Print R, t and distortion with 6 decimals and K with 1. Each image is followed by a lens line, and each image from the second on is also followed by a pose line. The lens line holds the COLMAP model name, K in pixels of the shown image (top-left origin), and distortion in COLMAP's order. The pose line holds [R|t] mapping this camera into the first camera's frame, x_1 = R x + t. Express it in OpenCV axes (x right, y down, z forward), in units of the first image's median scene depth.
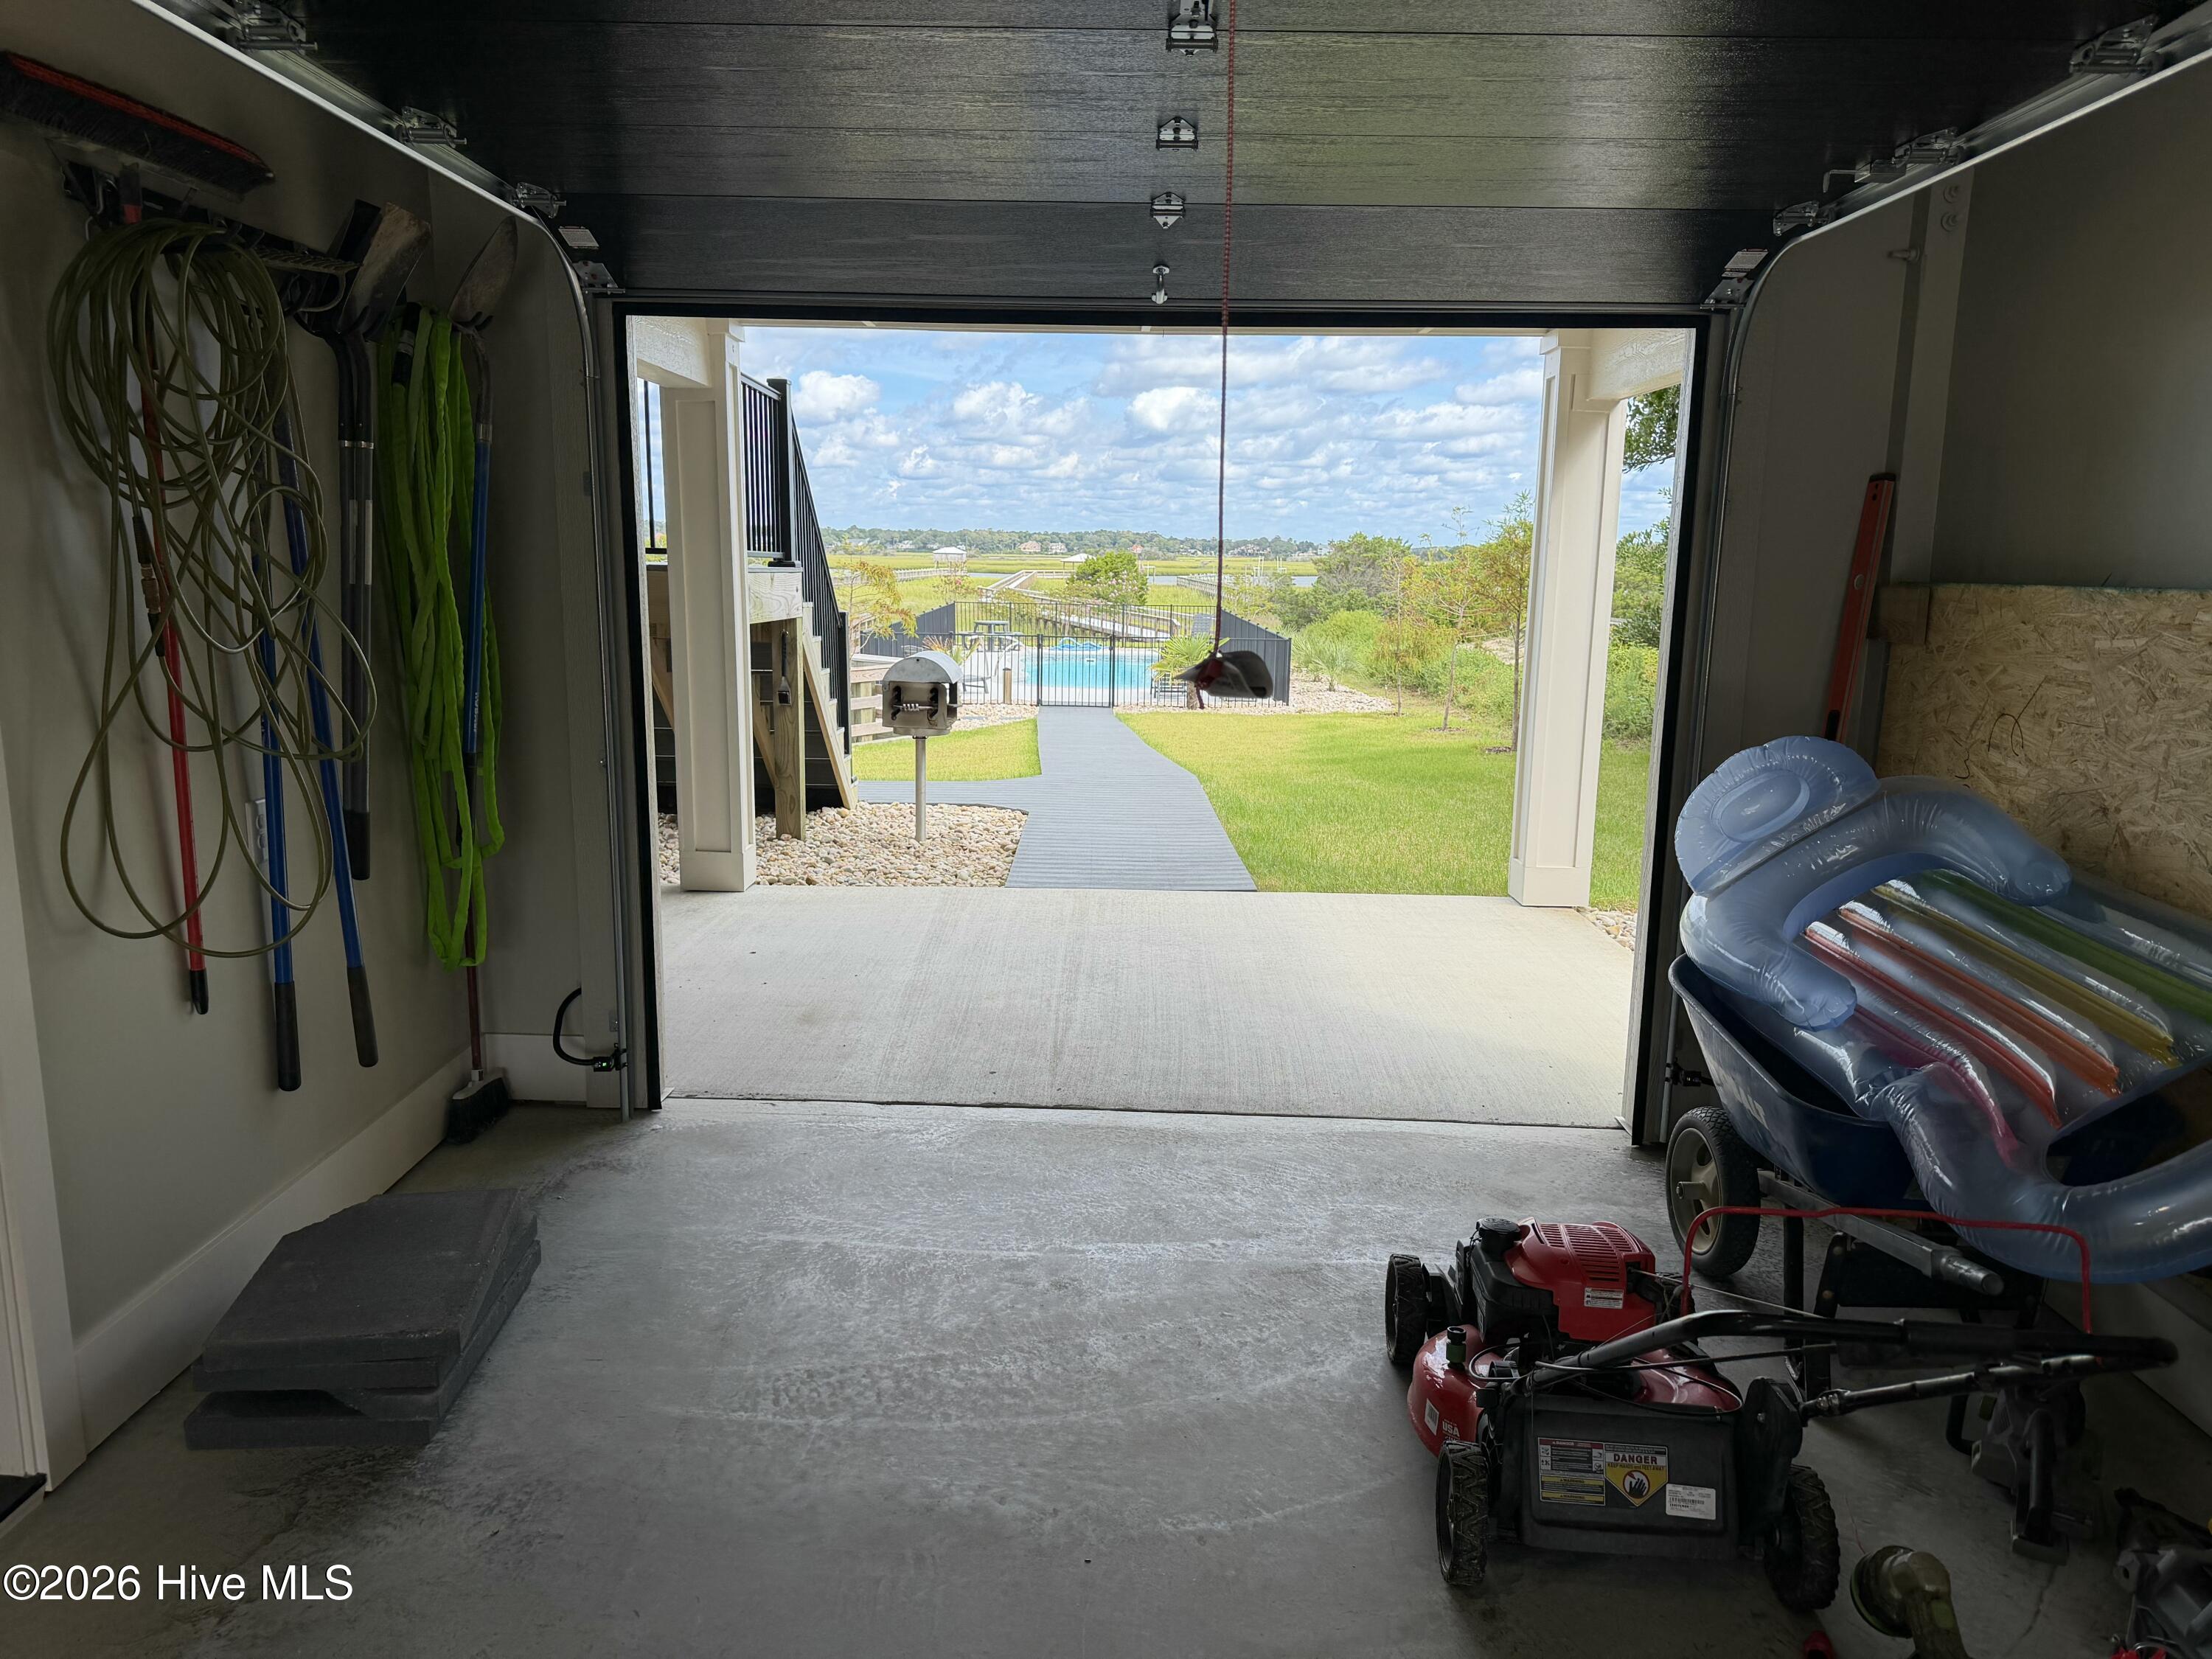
lens RADIAL K [[1578.9, 0, 1115.3], [0, 1578.9, 834.1], [0, 0, 1]] dist [0.040608, -0.050093]
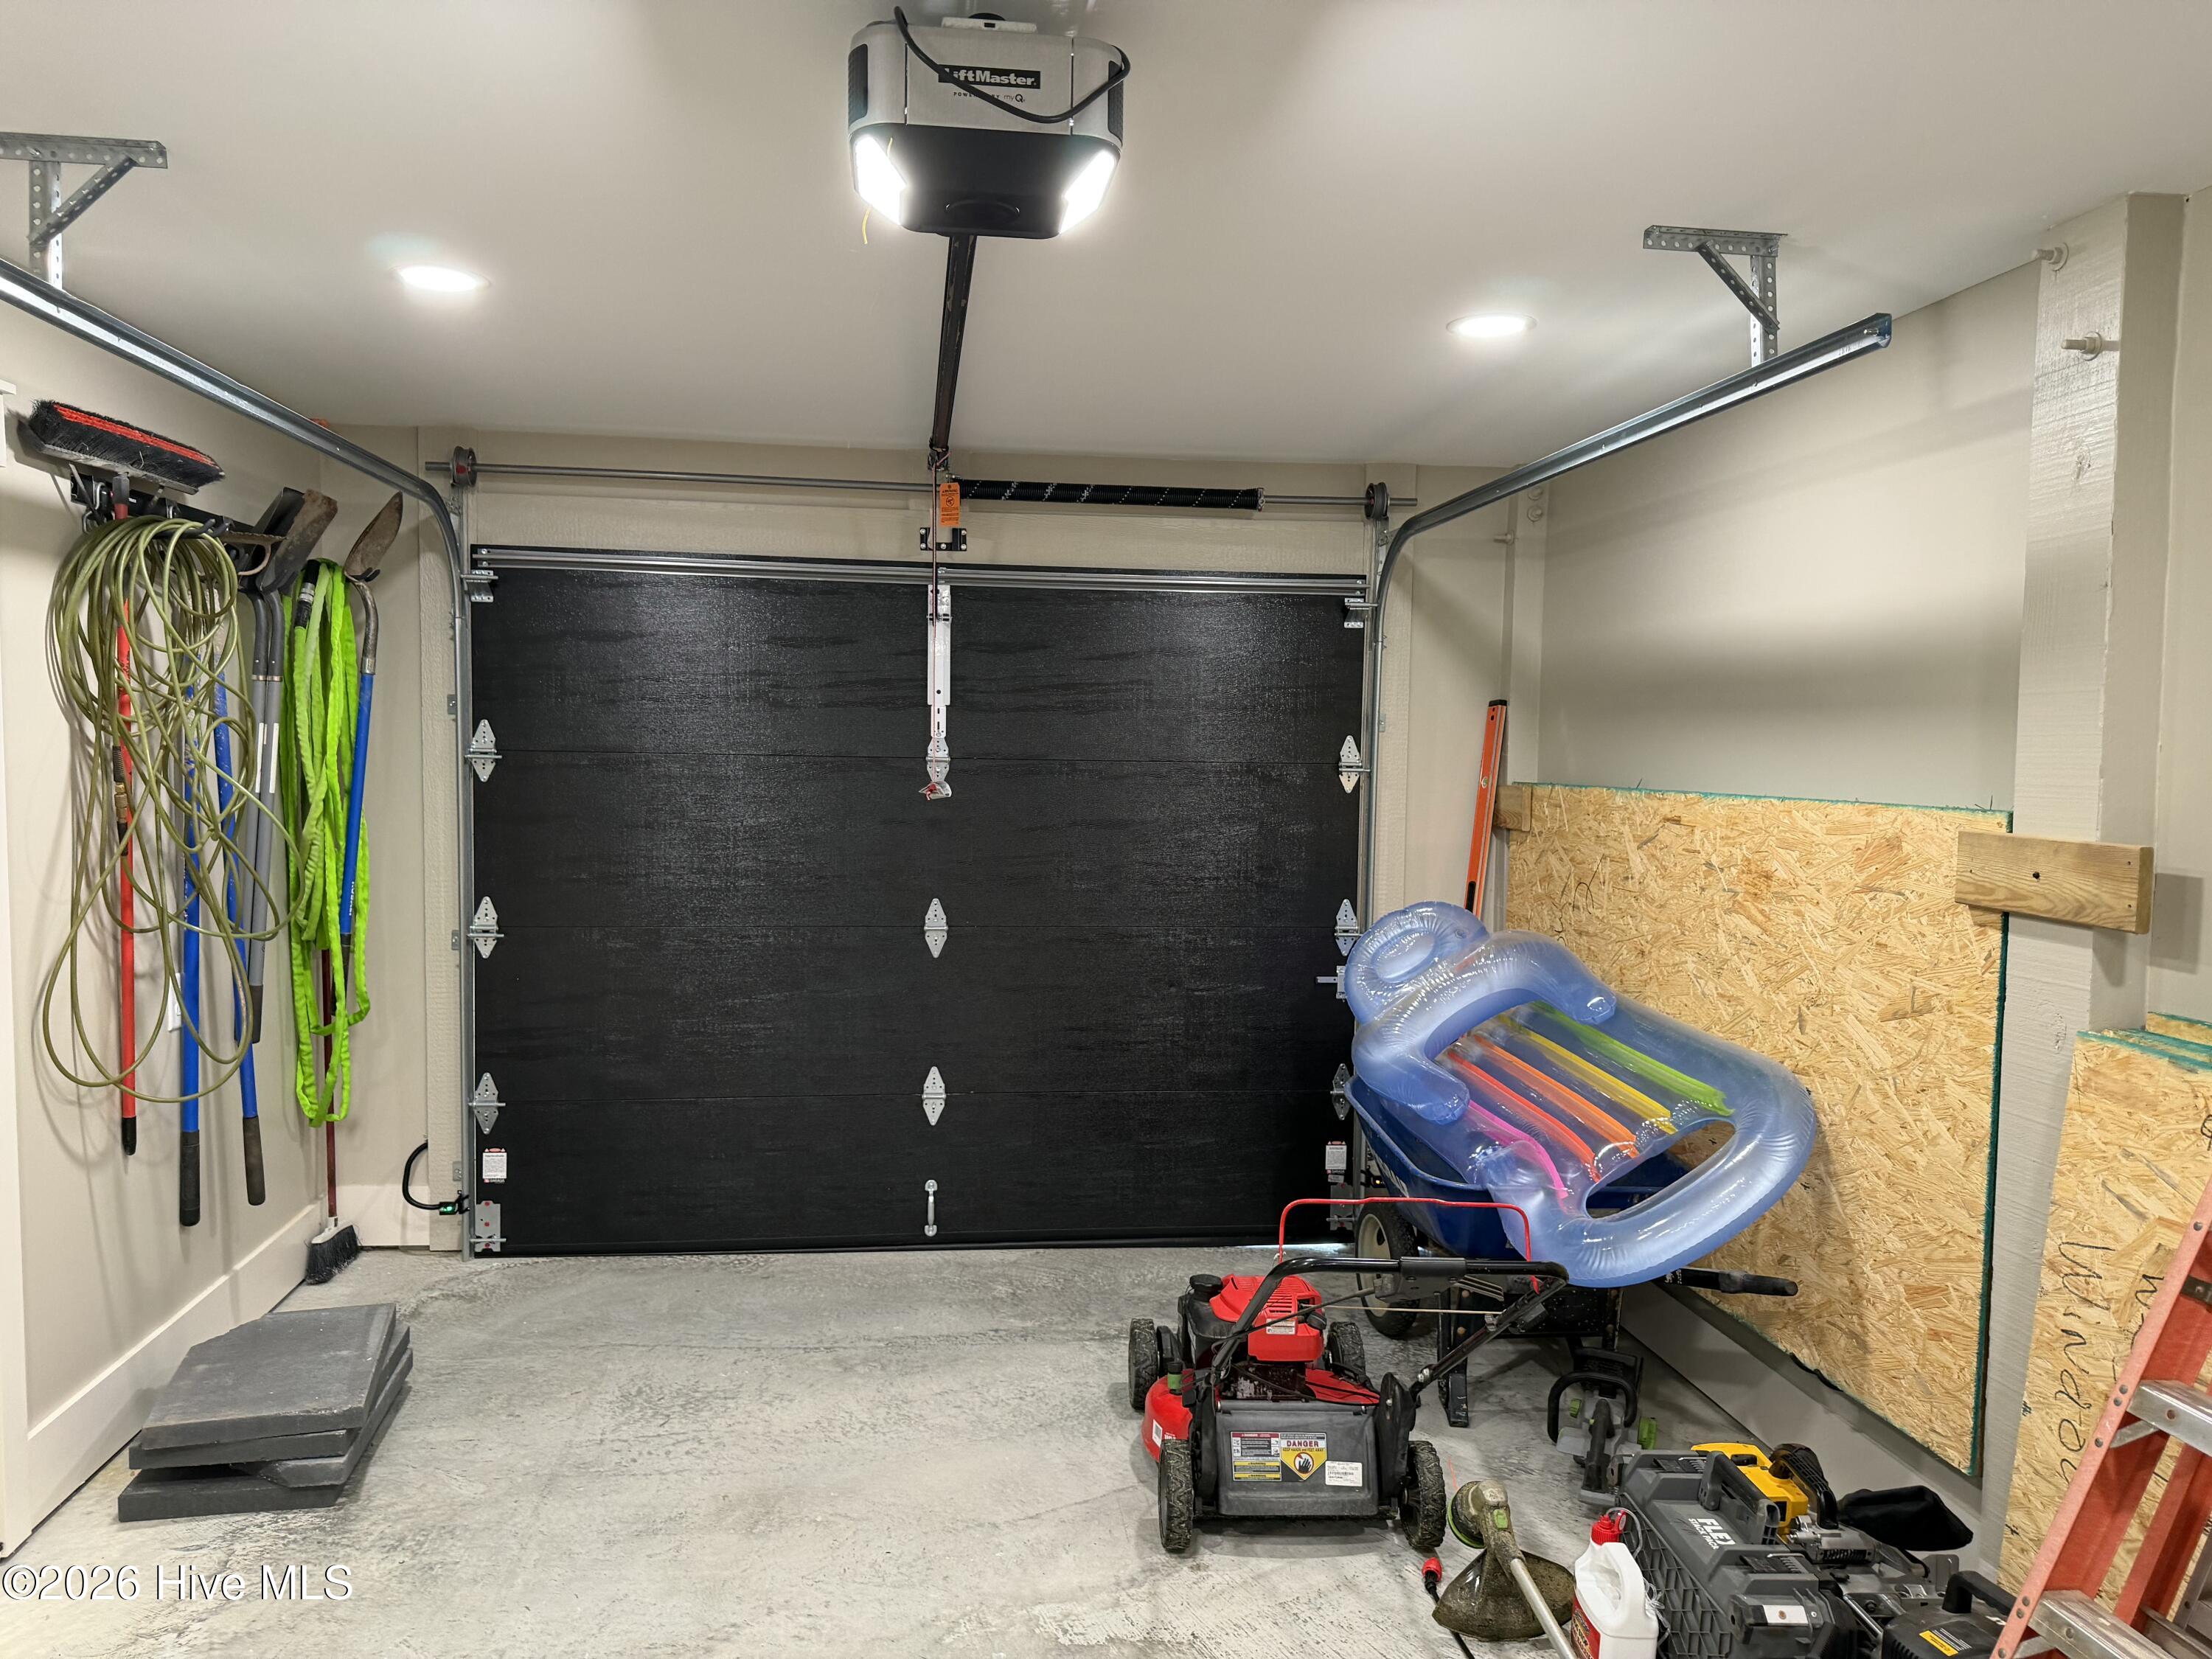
lens RADIAL K [[1578.9, 0, 1103.8], [0, 1578.9, 841.4], [0, 0, 1]] dist [0.040608, -0.050093]
pose [[0.991966, -0.009339, 0.126157, -0.001305], [0.022878, 0.994070, -0.106305, 0.023034], [-0.124416, 0.108337, 0.986298, -0.278309]]
